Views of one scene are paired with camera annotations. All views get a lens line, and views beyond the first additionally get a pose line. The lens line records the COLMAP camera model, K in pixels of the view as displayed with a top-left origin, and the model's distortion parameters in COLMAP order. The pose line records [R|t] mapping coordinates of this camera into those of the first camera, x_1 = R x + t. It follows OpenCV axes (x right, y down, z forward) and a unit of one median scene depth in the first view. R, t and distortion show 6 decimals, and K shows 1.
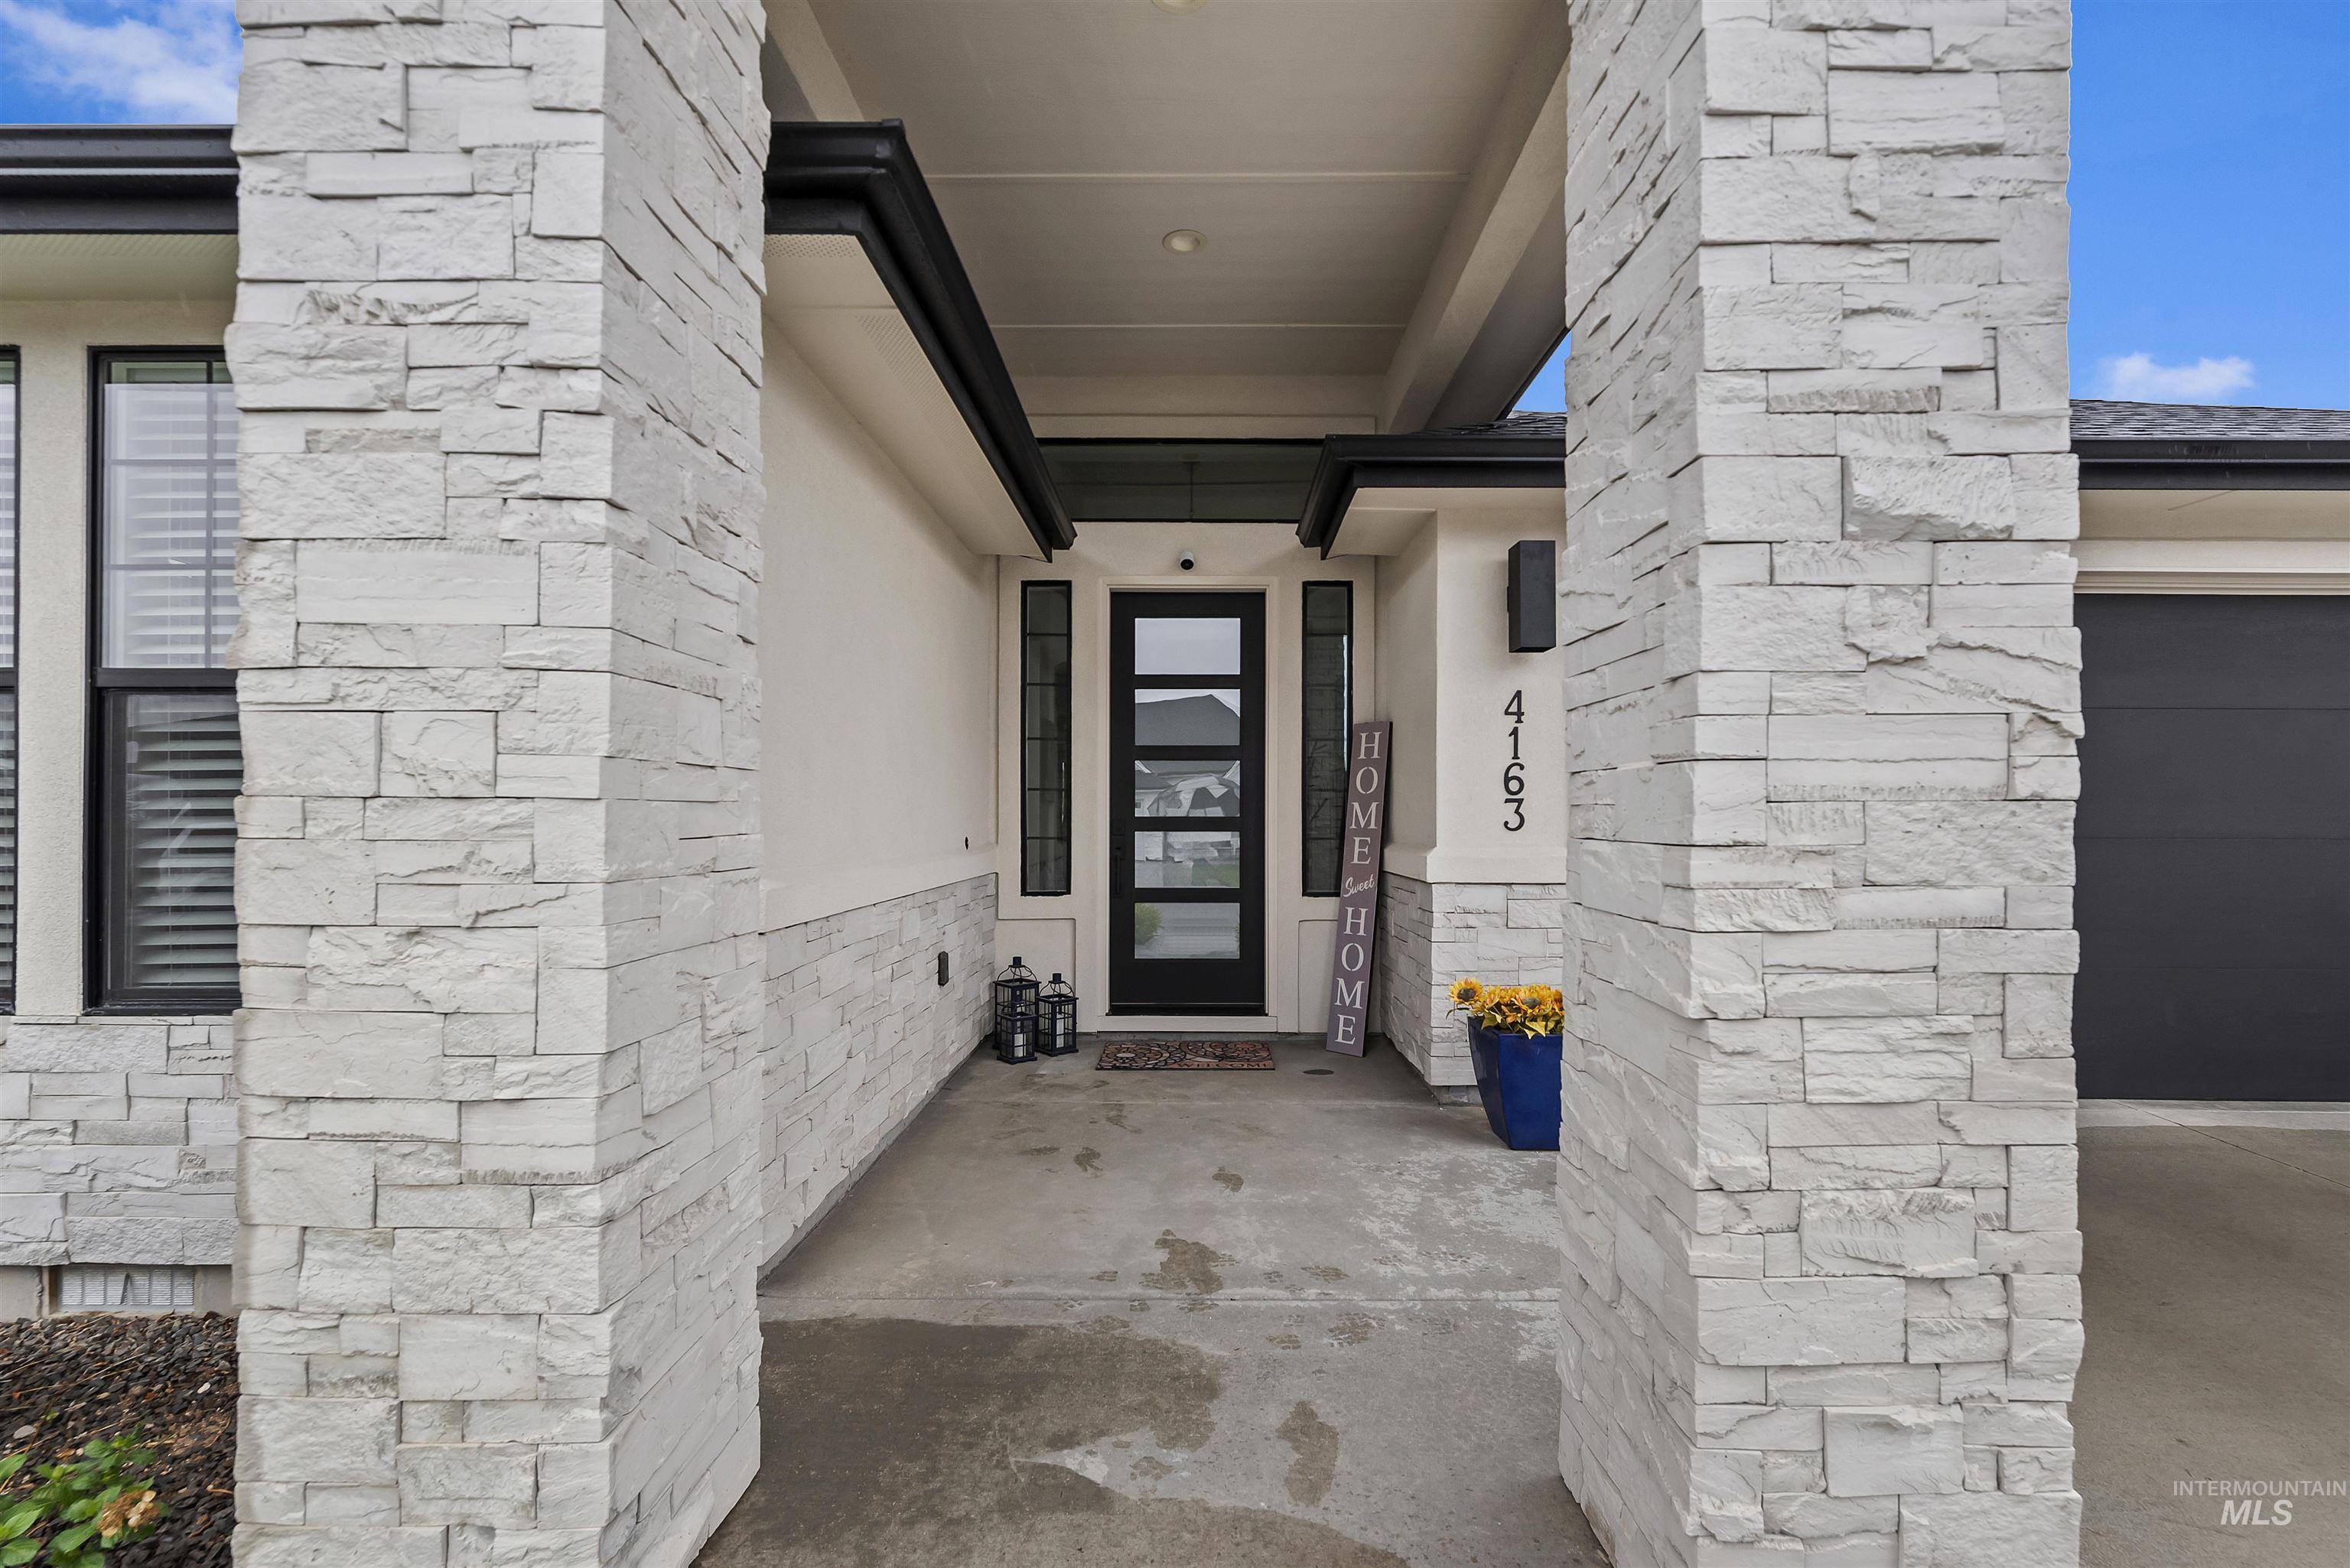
lens RADIAL K [[1040.1, 0, 1186.1], [0, 1040.1, 805.7], [0, 0, 1]] dist [-0.000518, 0.000003]
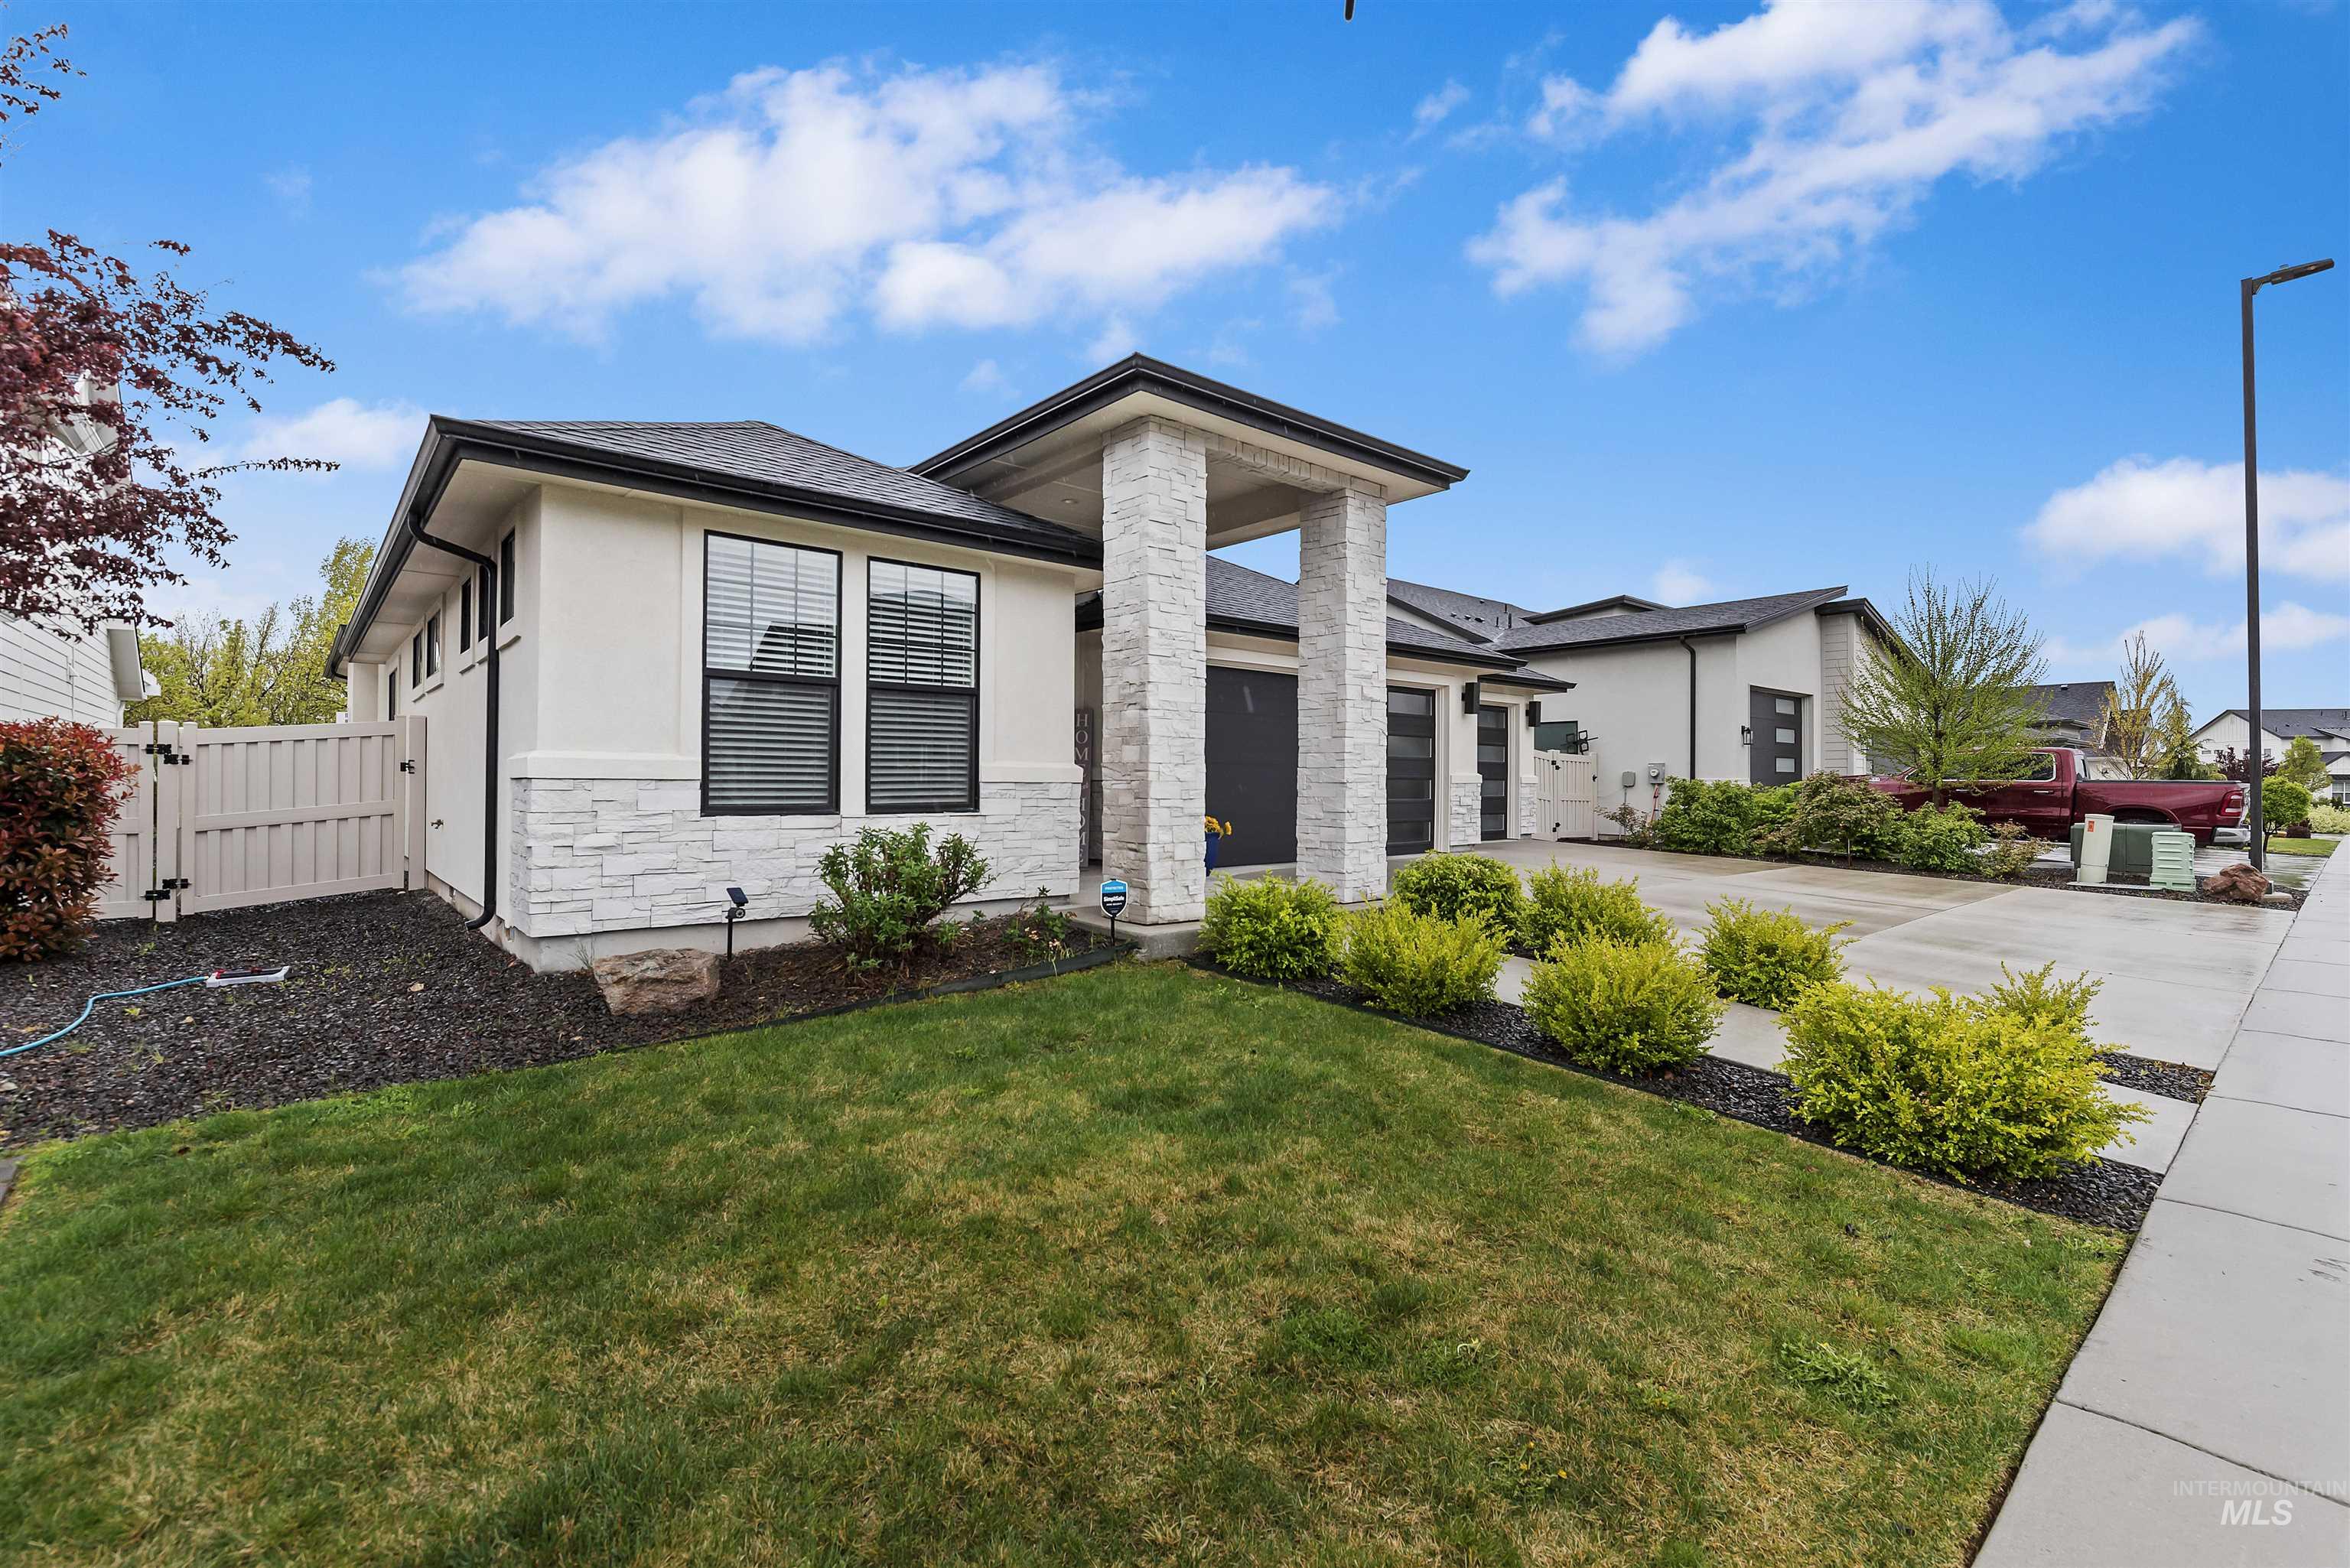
lens RADIAL K [[1040.1, 0, 1186.1], [0, 1040.1, 805.7], [0, 0, 1]] dist [-0.000518, 0.000003]
pose [[0.747135, -0.013071, 0.664544, -3.939490], [0.010079, 0.999914, 0.008335, 0.273694], [-0.664596, 0.000470, 0.747203, -2.666388]]
